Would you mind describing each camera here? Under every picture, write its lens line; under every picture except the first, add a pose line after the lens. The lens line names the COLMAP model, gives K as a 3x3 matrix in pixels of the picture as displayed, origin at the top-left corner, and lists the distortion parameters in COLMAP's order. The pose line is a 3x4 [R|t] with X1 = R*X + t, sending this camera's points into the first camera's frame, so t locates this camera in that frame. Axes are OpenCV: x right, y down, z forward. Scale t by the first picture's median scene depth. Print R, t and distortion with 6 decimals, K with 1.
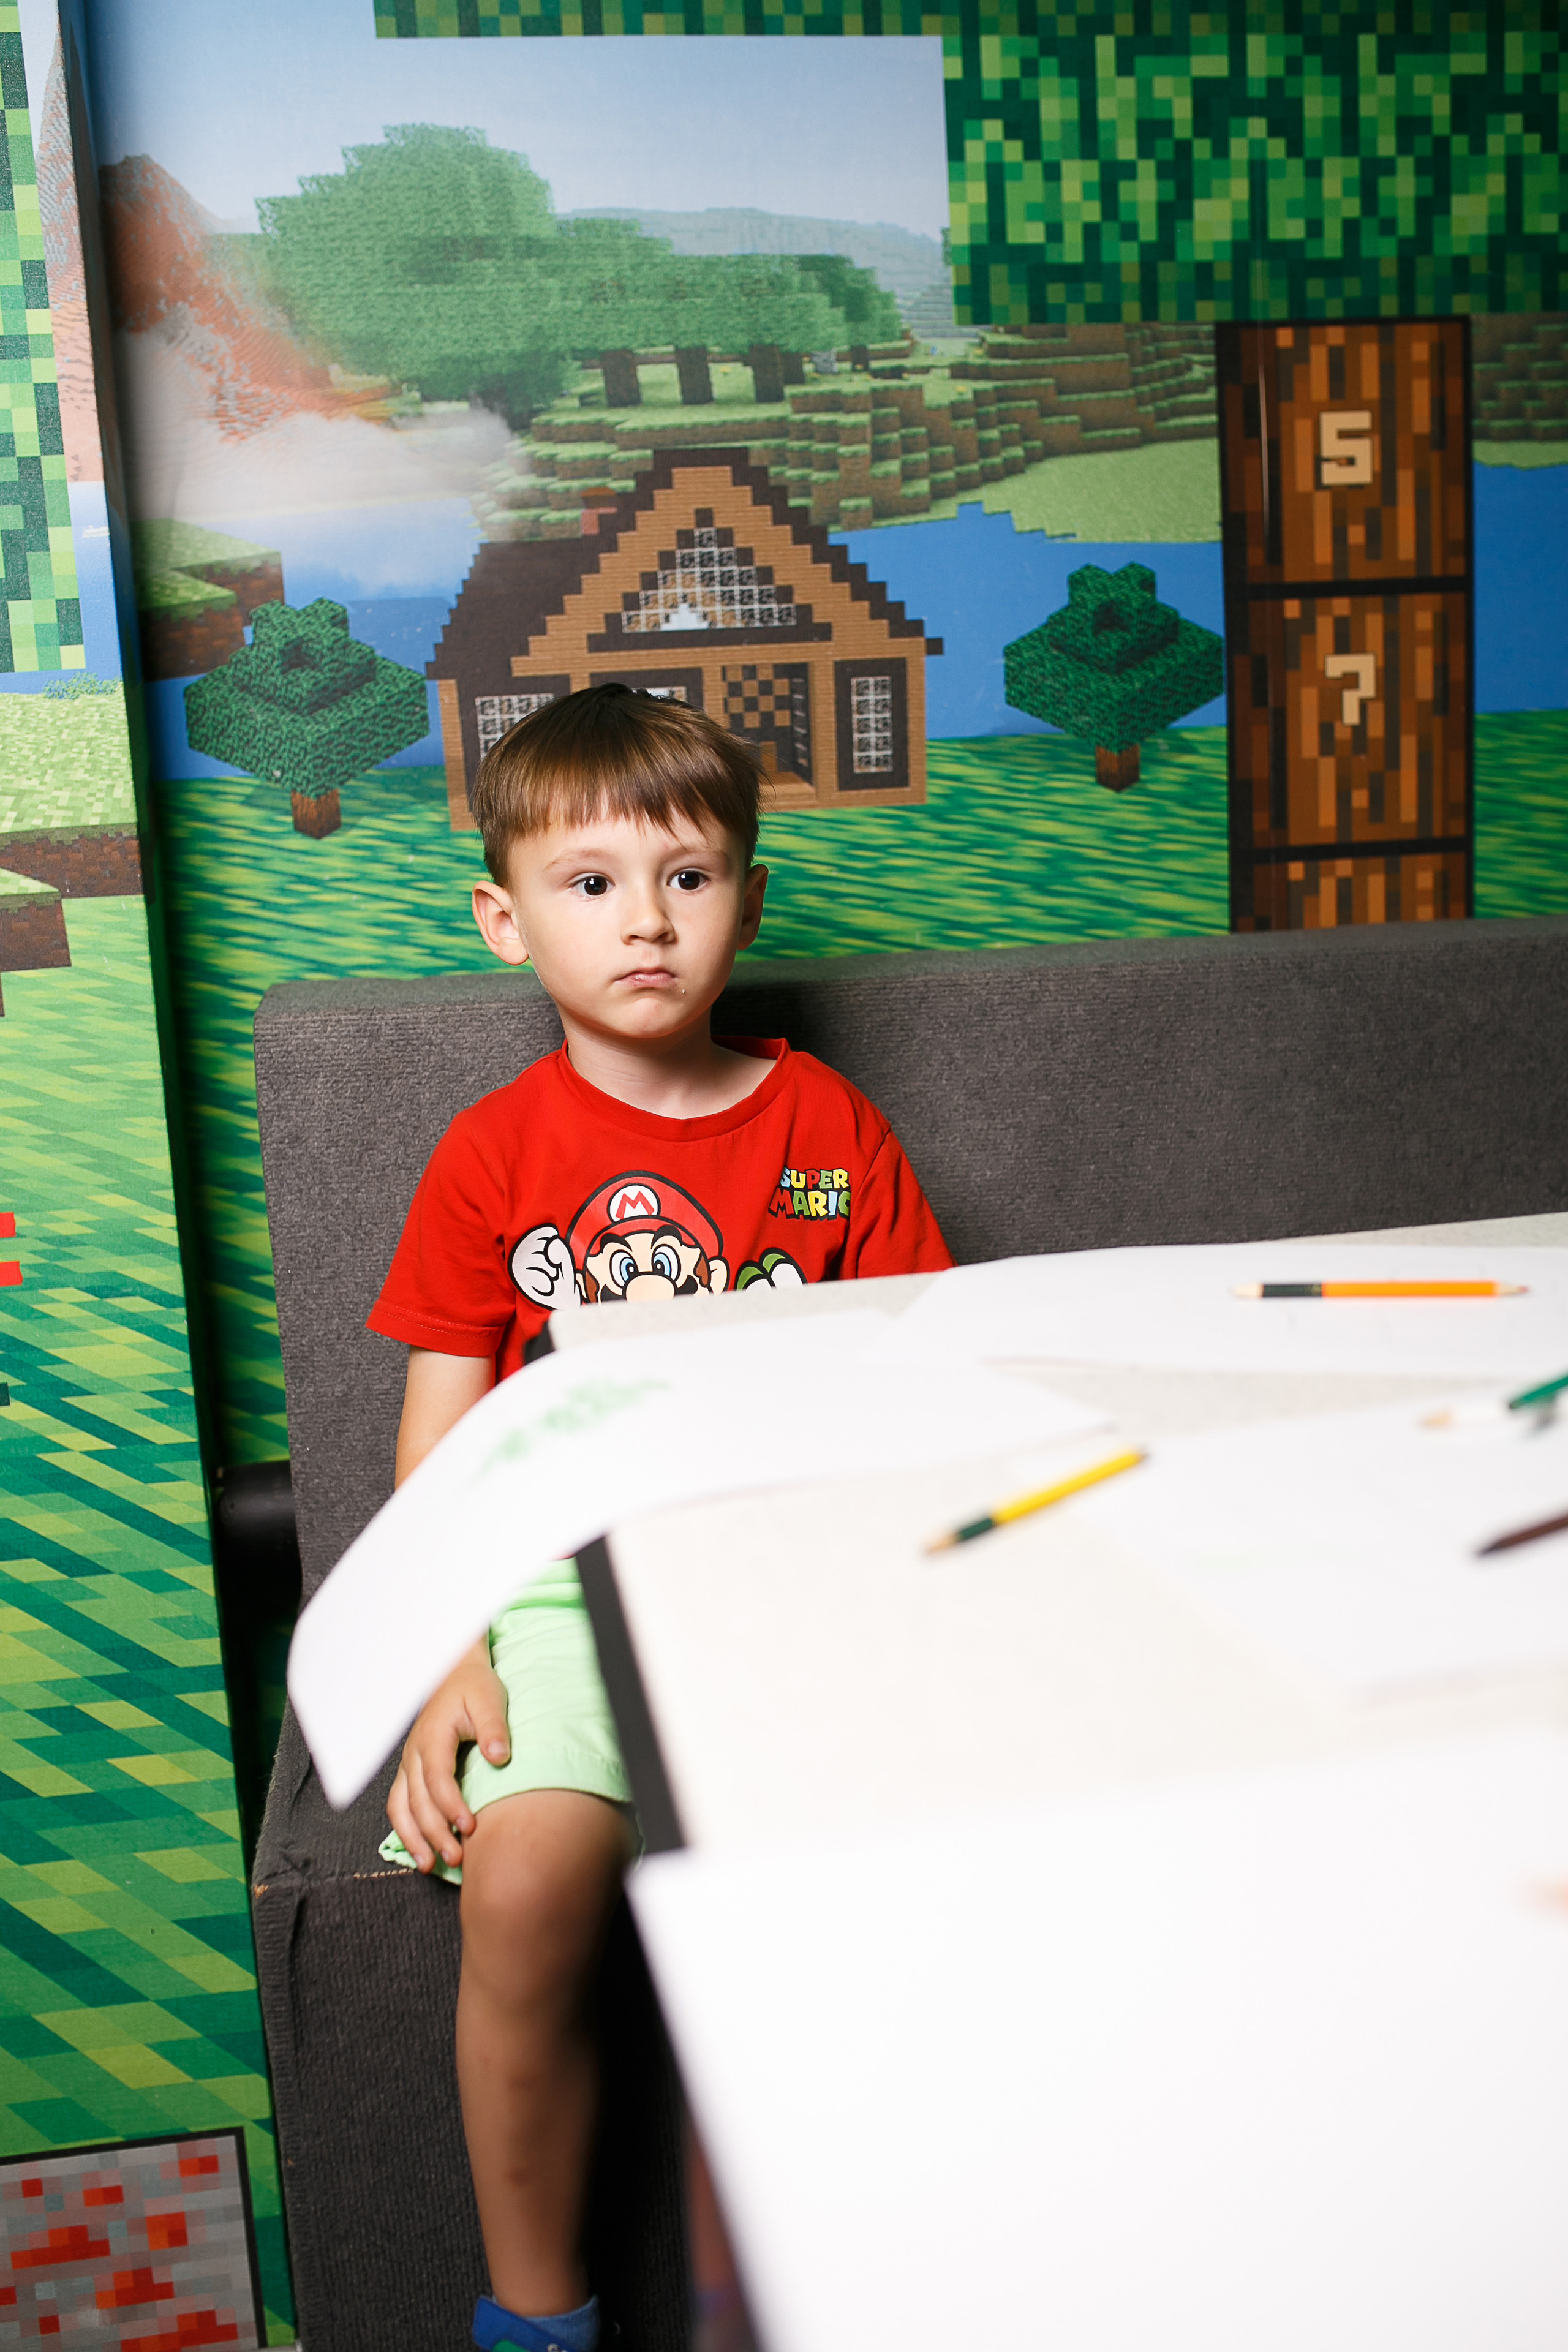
lens RADIAL K [[2294.6, 0, 784.0], [0, 2294.6, 1176.0], [0, 0, 1]] dist [-0.053966, 0.083010]
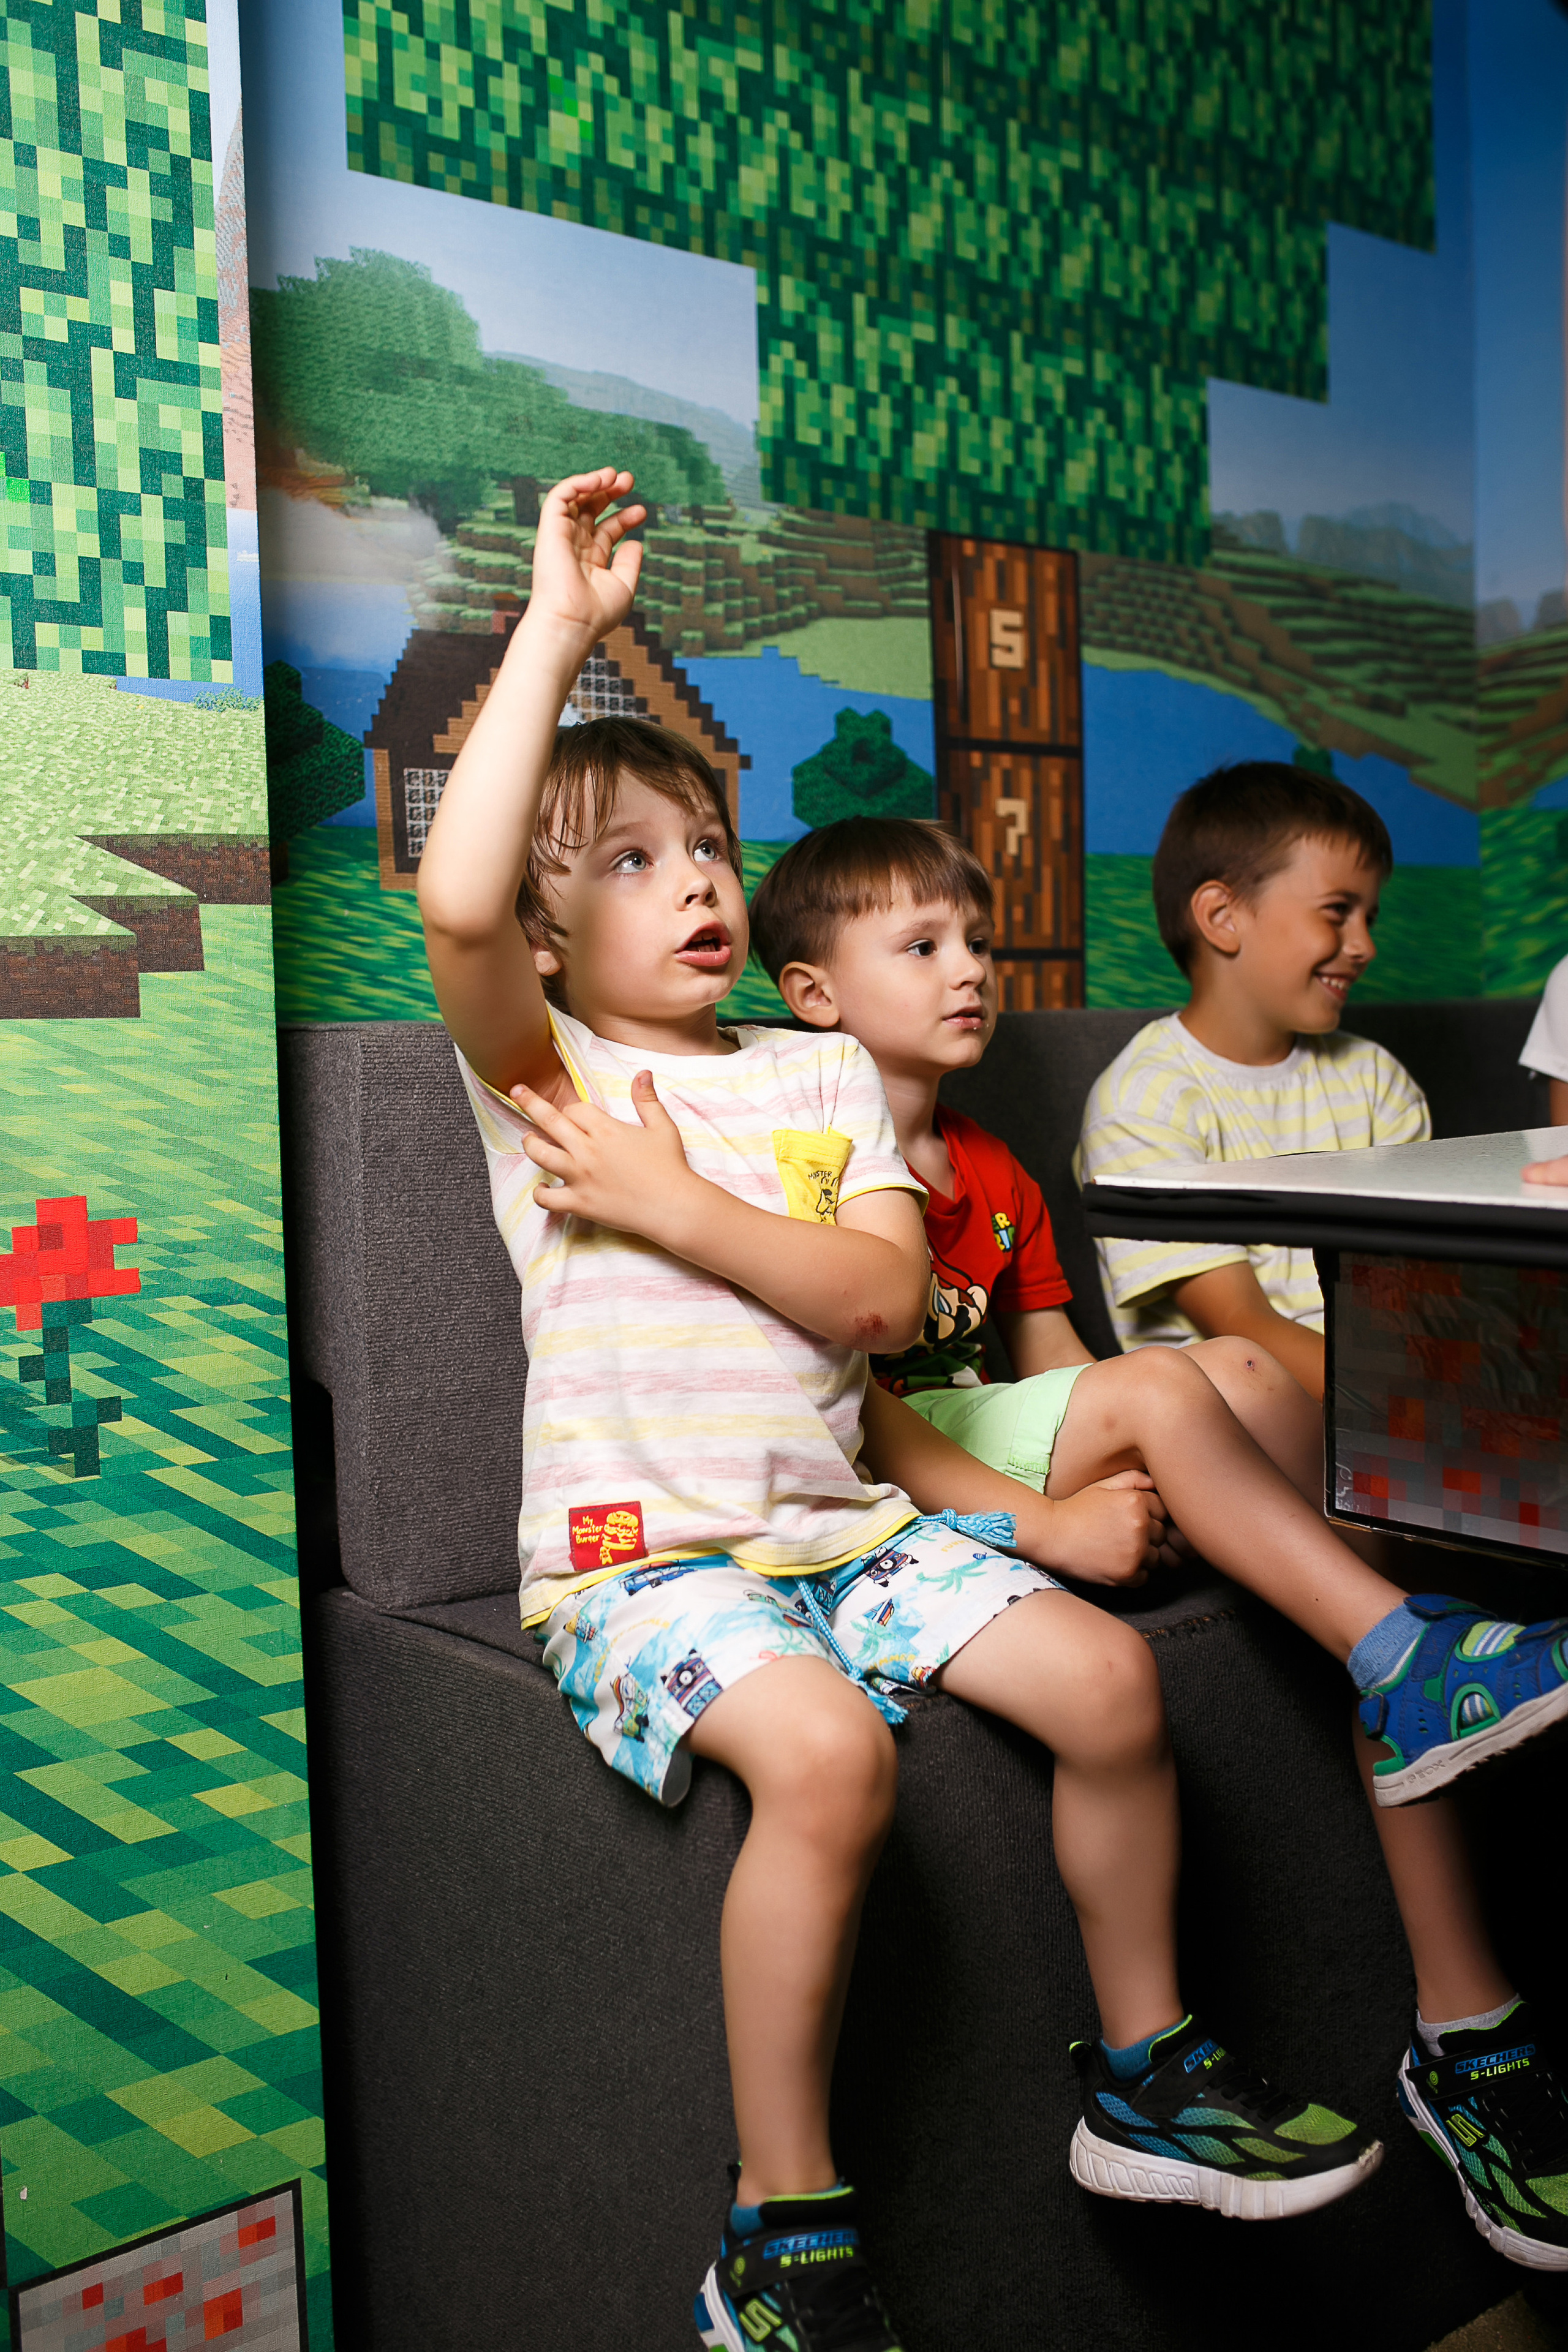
lens RADIAL K [[2294.6, 0, 784.0], [0, 2294.6, 1176.0], [0, 0, 1]] dist [-0.053966, 0.083010]
pose [[0.858439, -0.005615, 0.512885, -0.546630], [0.070593, 0.991718, -0.107297, 0.111879], [-0.508034, 0.128314, 0.851726, 0.016953]]
